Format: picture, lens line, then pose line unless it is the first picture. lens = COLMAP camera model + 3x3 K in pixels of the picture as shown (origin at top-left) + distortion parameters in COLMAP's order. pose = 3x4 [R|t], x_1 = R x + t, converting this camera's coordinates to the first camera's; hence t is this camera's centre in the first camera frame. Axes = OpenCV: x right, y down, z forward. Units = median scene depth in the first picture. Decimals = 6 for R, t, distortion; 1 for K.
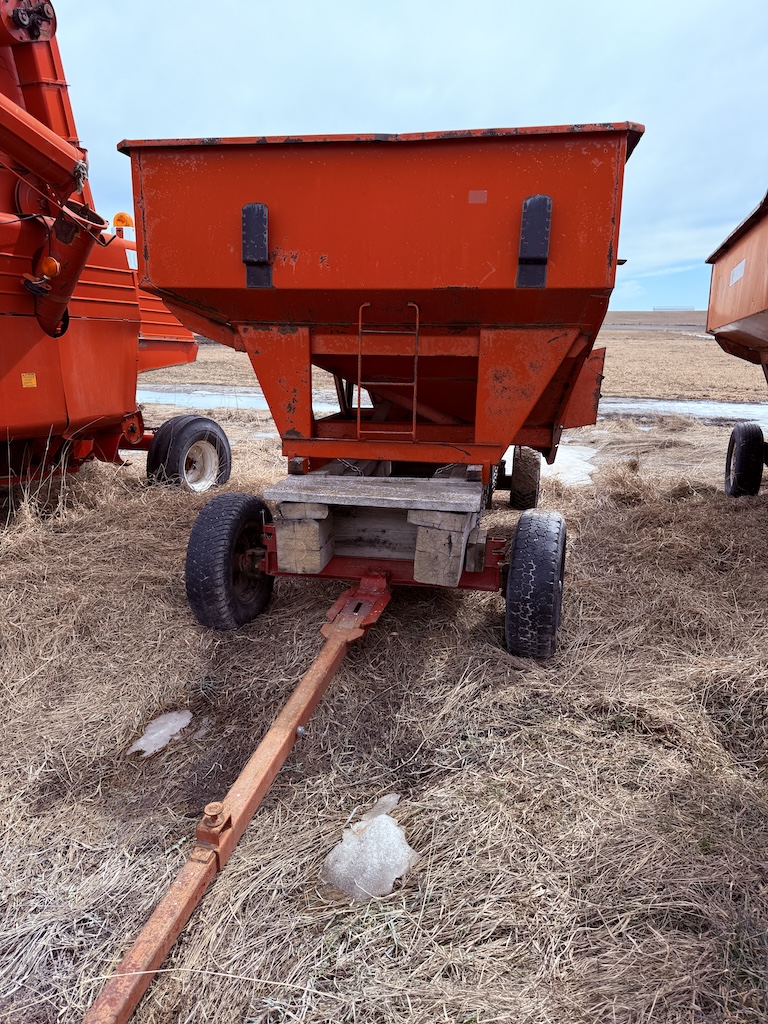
lens RADIAL K [[721.9, 0, 379.6], [0, 721.9, 511.2], [0, 0, 1]] dist [0.003673, -0.005521]
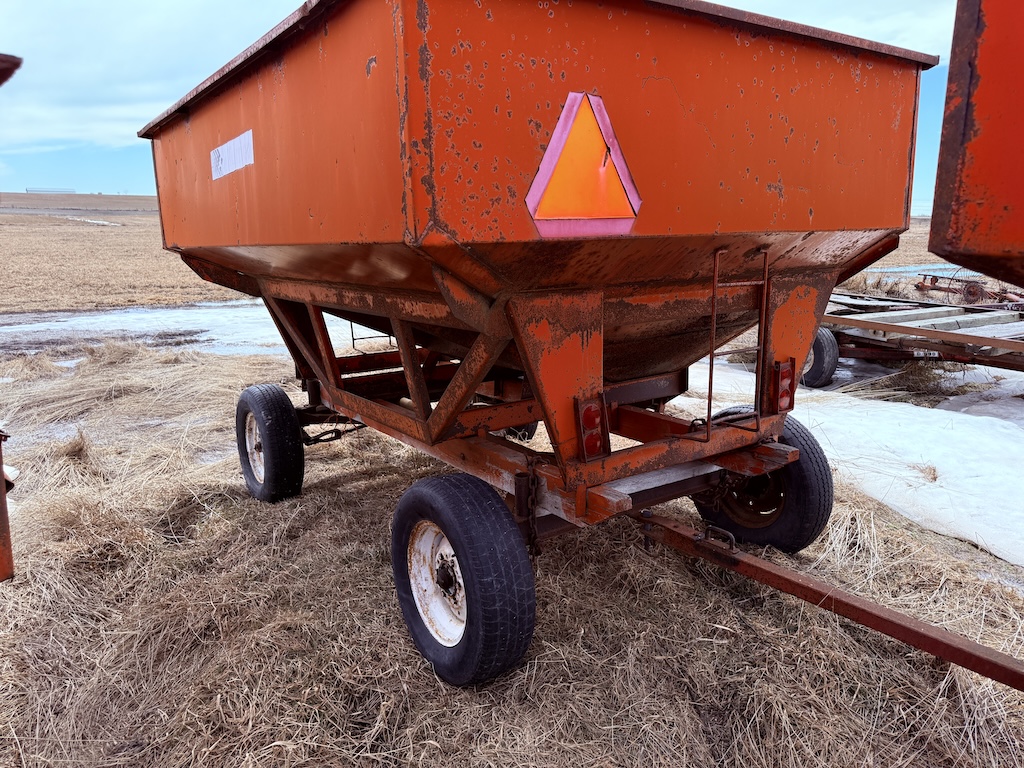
lens RADIAL K [[721.9, 0, 511.2], [0, 721.9, 383.3], [0, 0, 1]] dist [0.003673, -0.005521]
pose [[0.600977, -0.178469, 0.779086, 0.058181], [0.191006, 0.978578, 0.076828, -0.057977], [-0.776108, 0.102638, 0.622191, 0.182103]]
